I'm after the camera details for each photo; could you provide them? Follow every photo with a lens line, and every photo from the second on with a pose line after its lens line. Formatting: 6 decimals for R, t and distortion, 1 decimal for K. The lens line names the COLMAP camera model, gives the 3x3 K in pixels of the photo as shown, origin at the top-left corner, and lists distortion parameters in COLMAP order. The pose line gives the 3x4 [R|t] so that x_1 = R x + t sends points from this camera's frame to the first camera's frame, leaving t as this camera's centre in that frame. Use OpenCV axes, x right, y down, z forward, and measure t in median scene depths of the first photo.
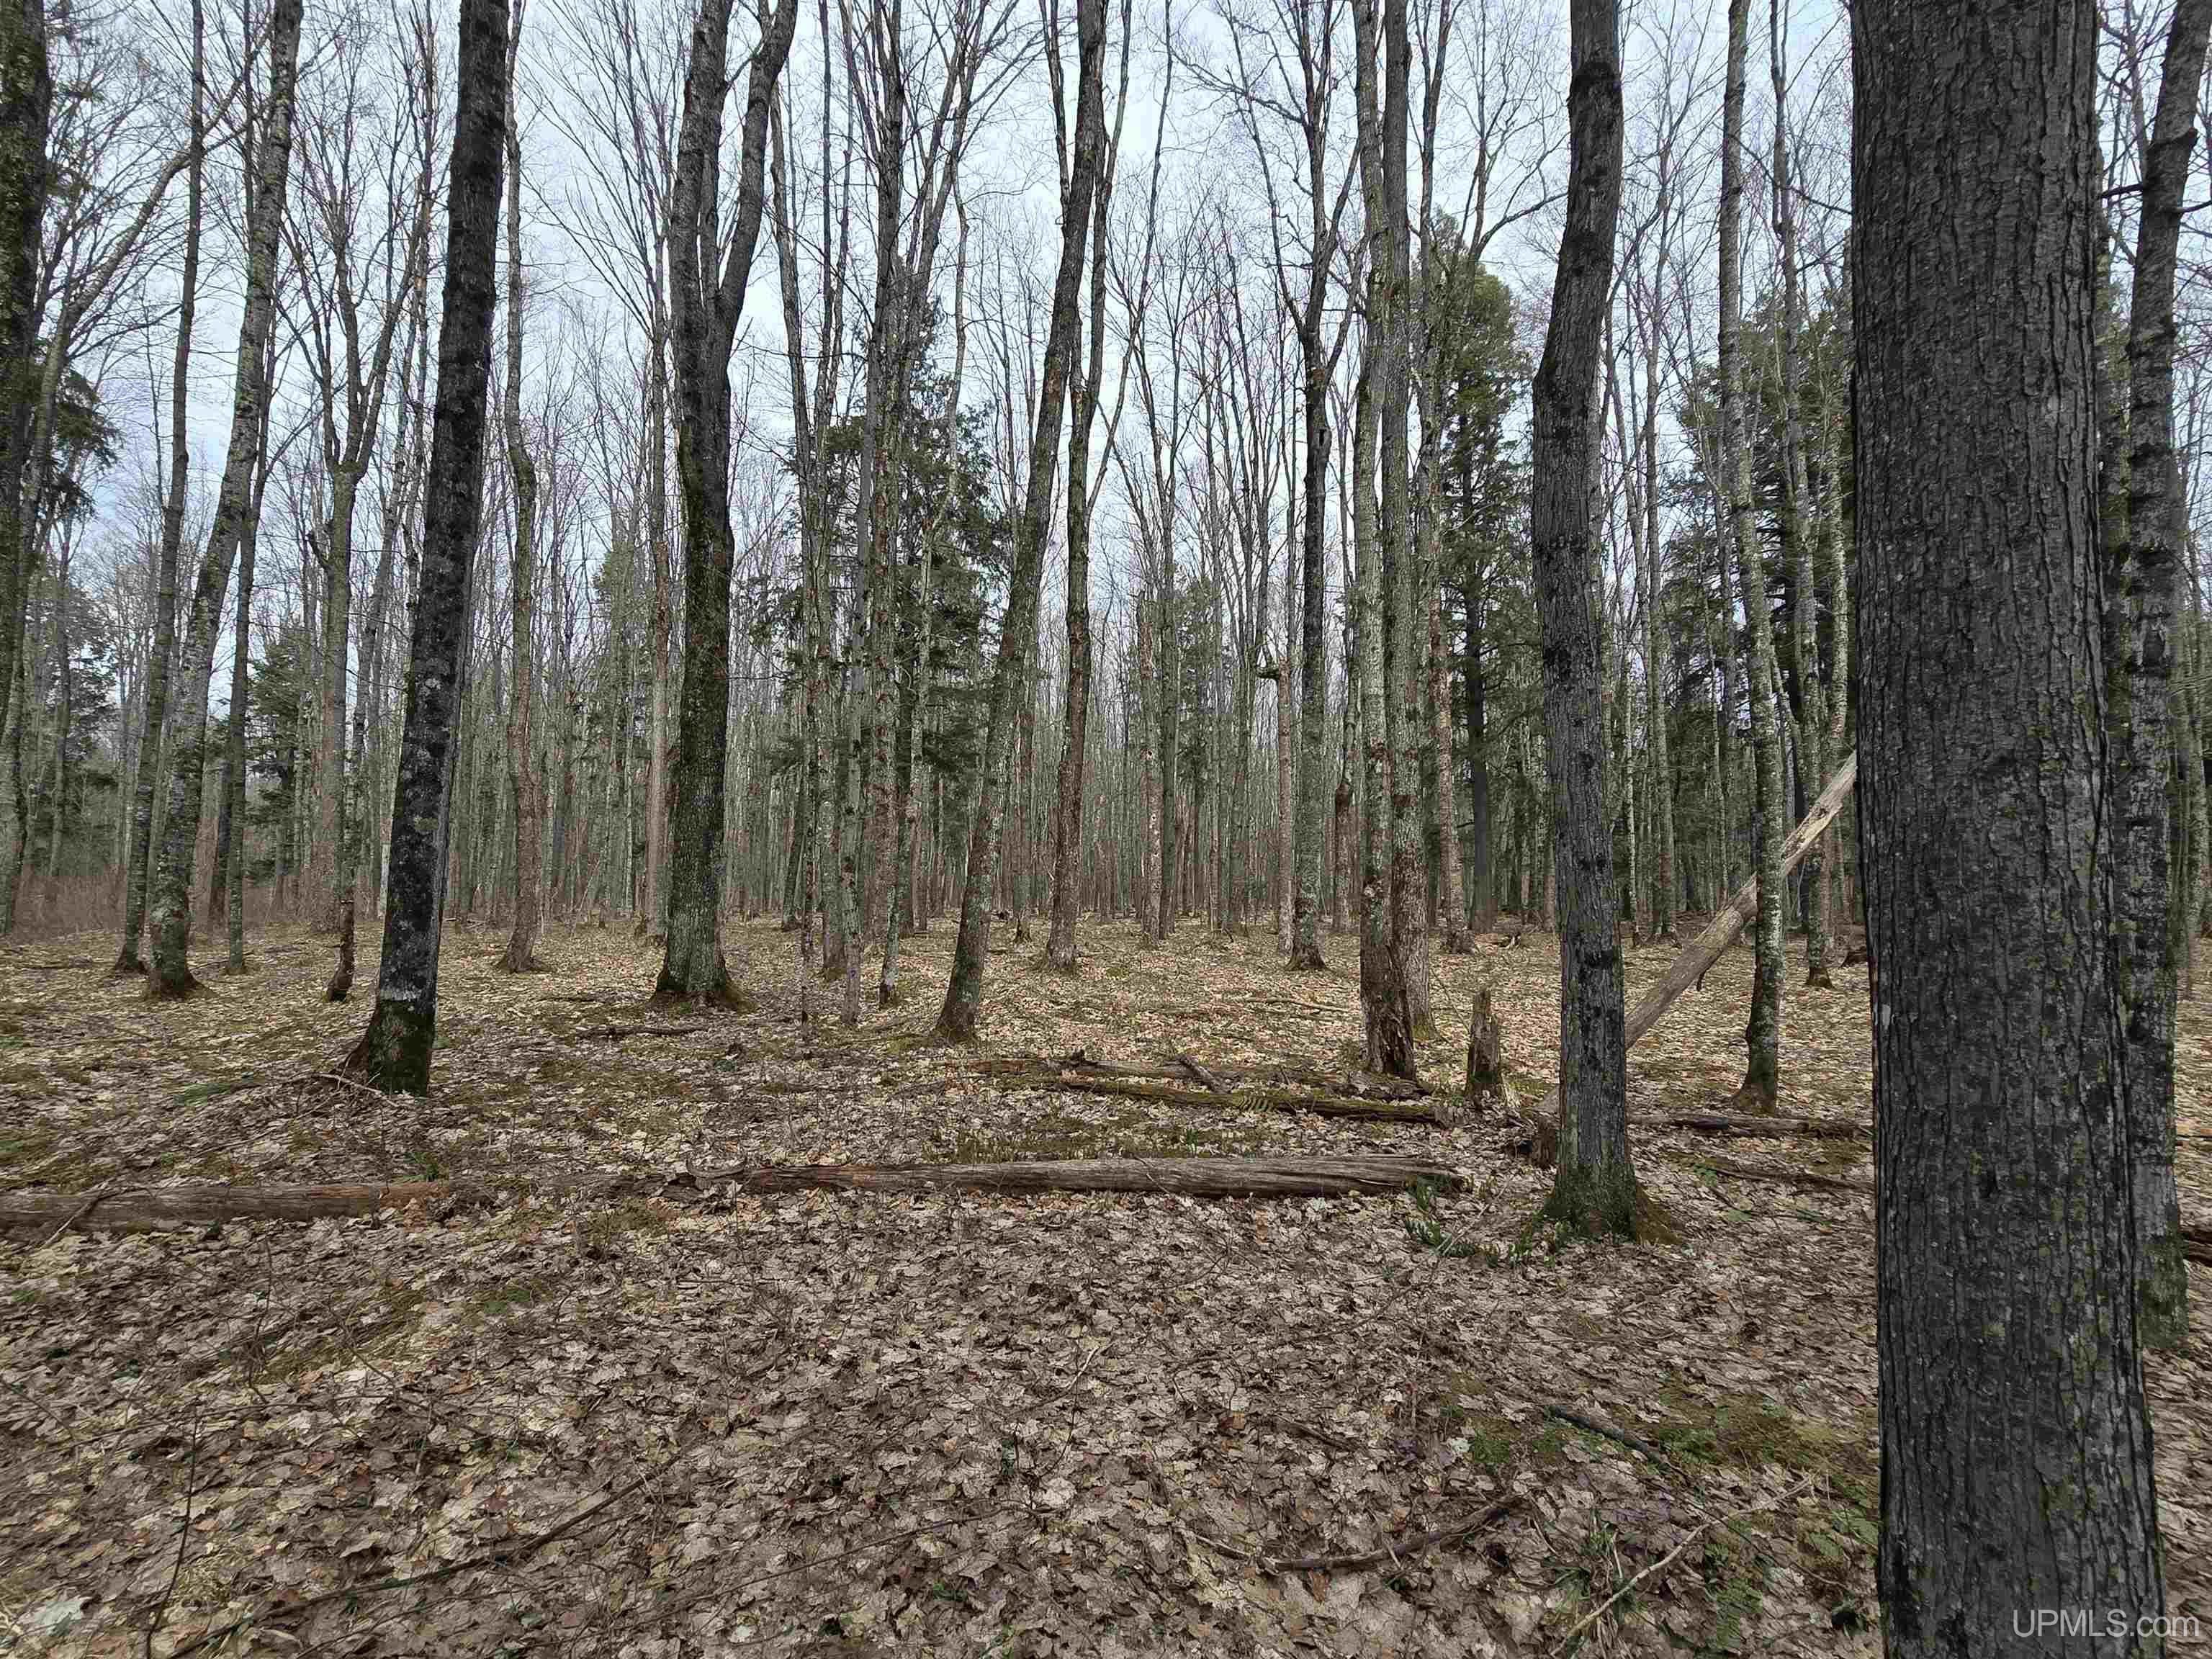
lens RADIAL K [[882.5, 0, 1107.3], [0, 882.5, 828.7], [0, 0, 1]] dist [-0.004468, -0.000219]
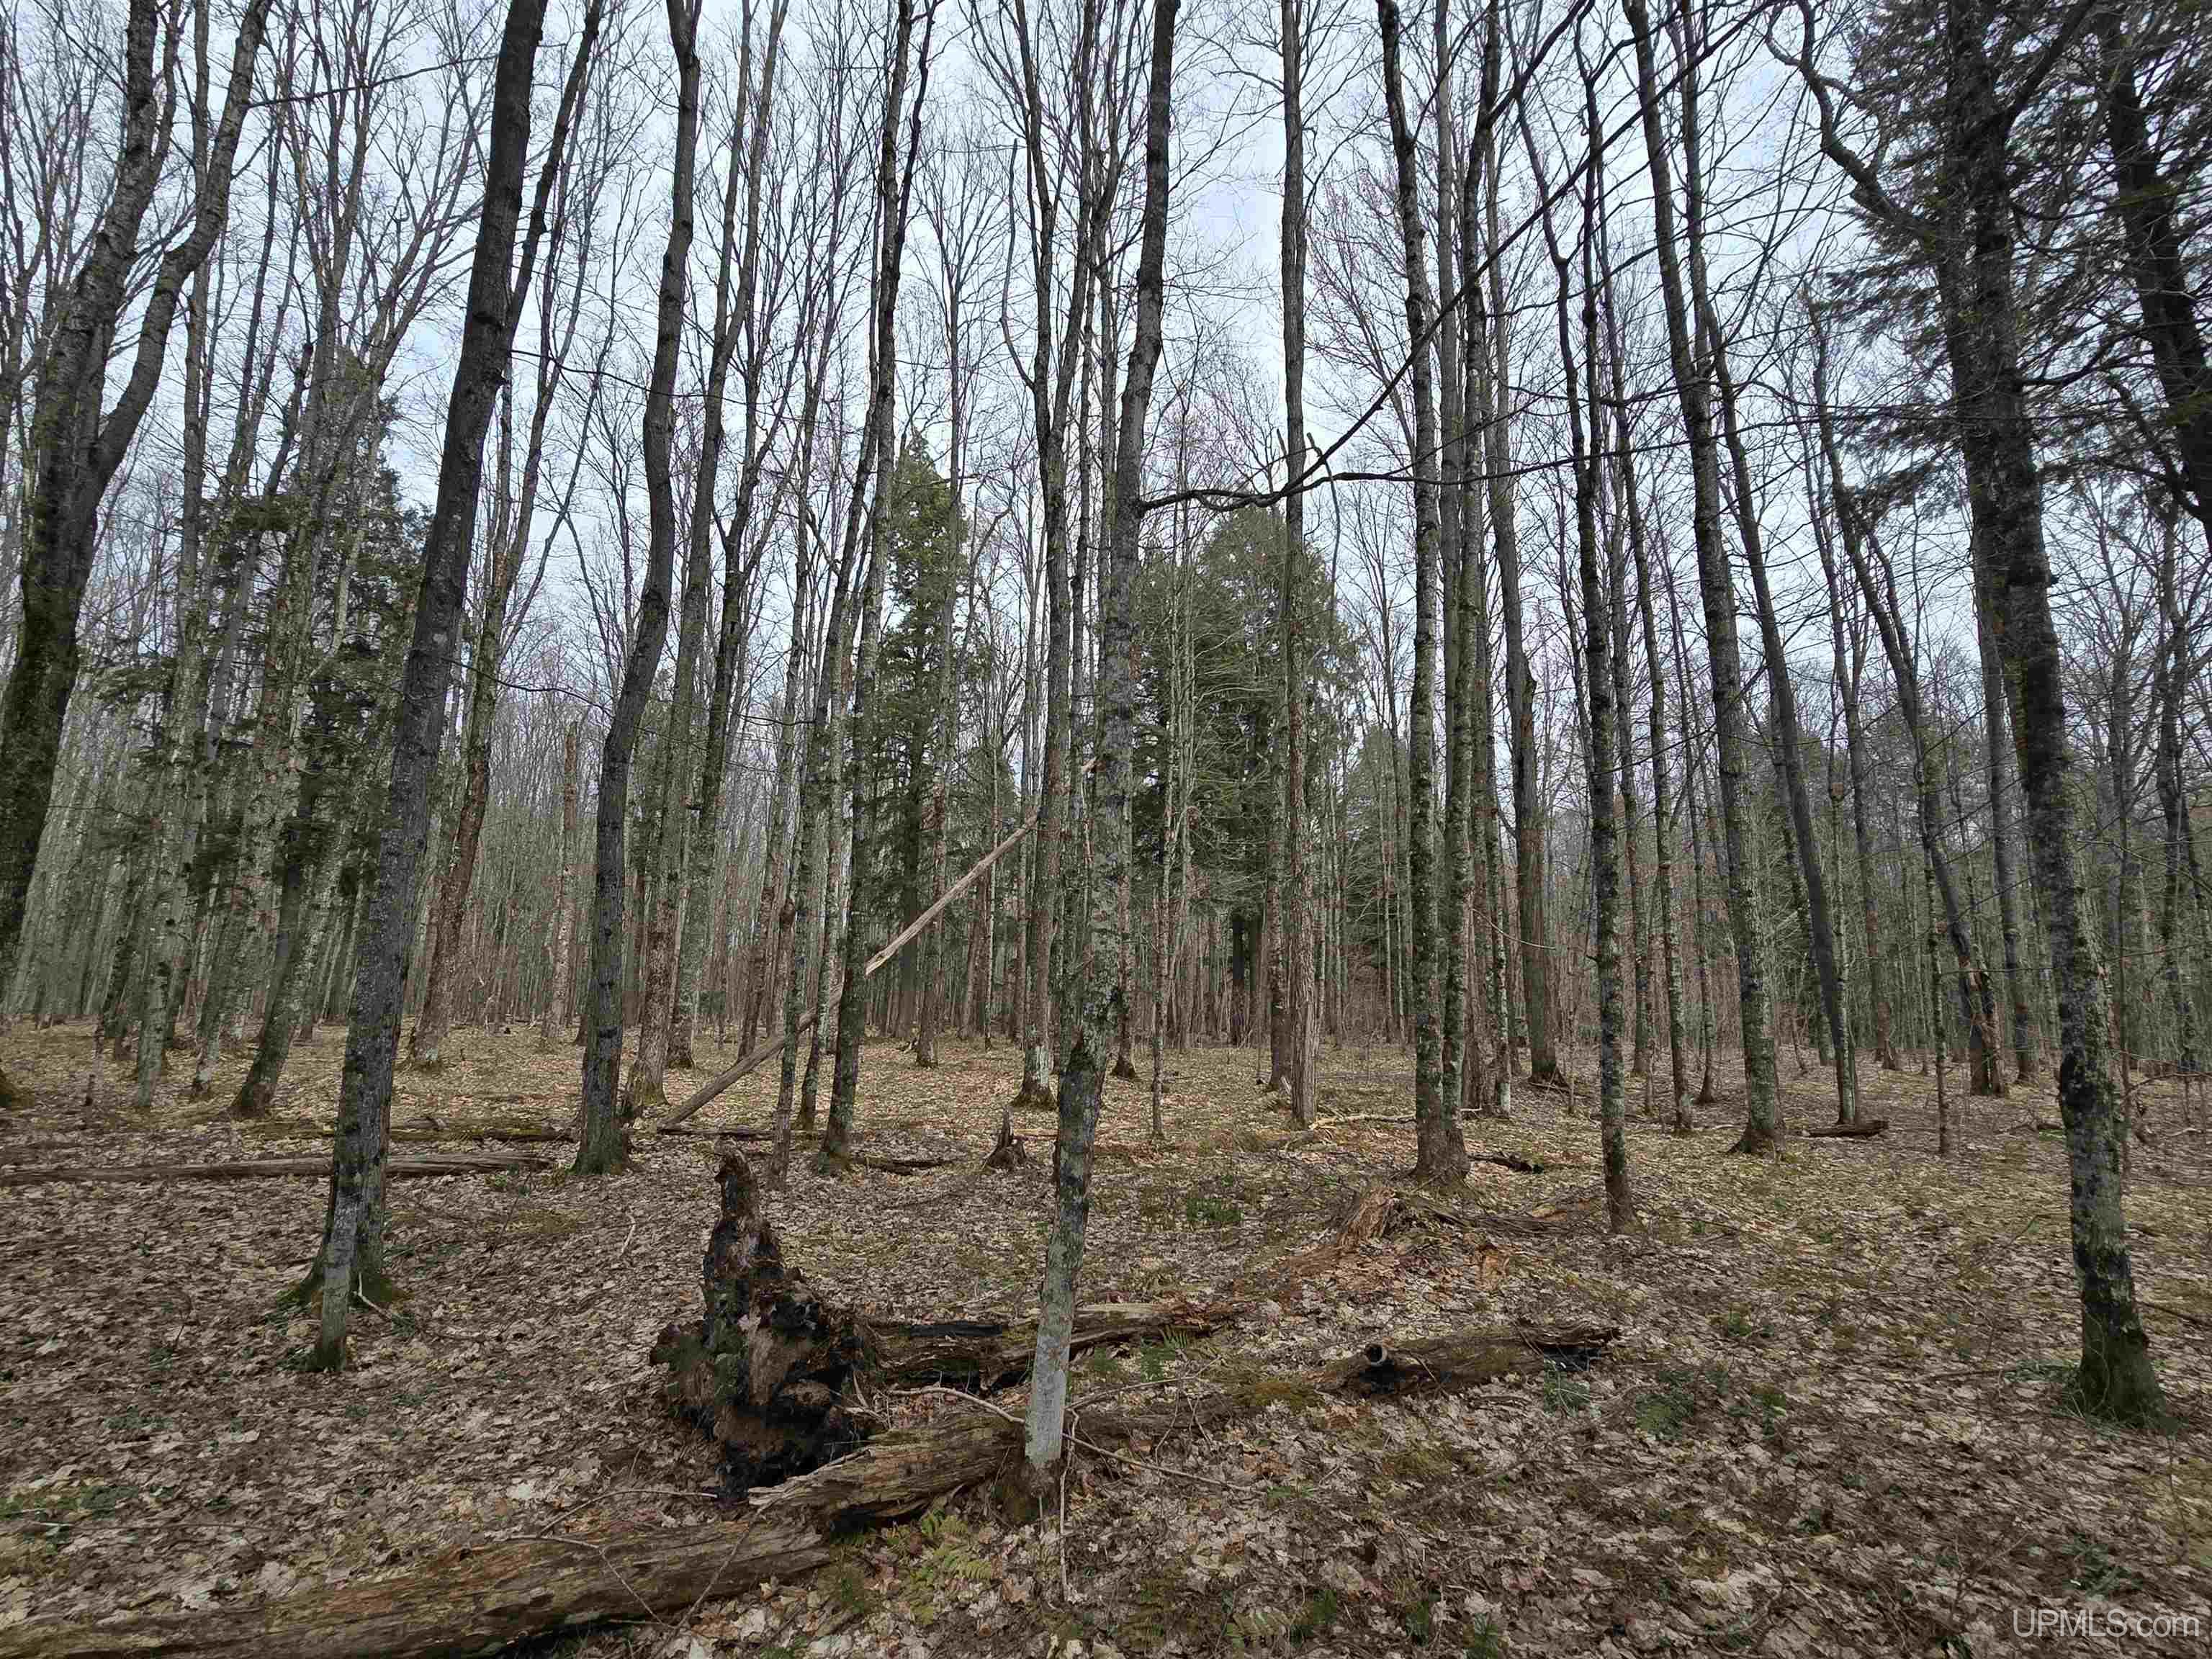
lens RADIAL K [[971.7, 0, 1105.6], [0, 971.7, 837.3], [0, 0, 1]] dist [-0.000228, -0.000340]
pose [[0.908366, 0.084061, 0.409640, 0.247403], [-0.043891, 0.993342, -0.106514, -0.041496], [-0.415866, 0.078774, 0.906008, -0.571340]]
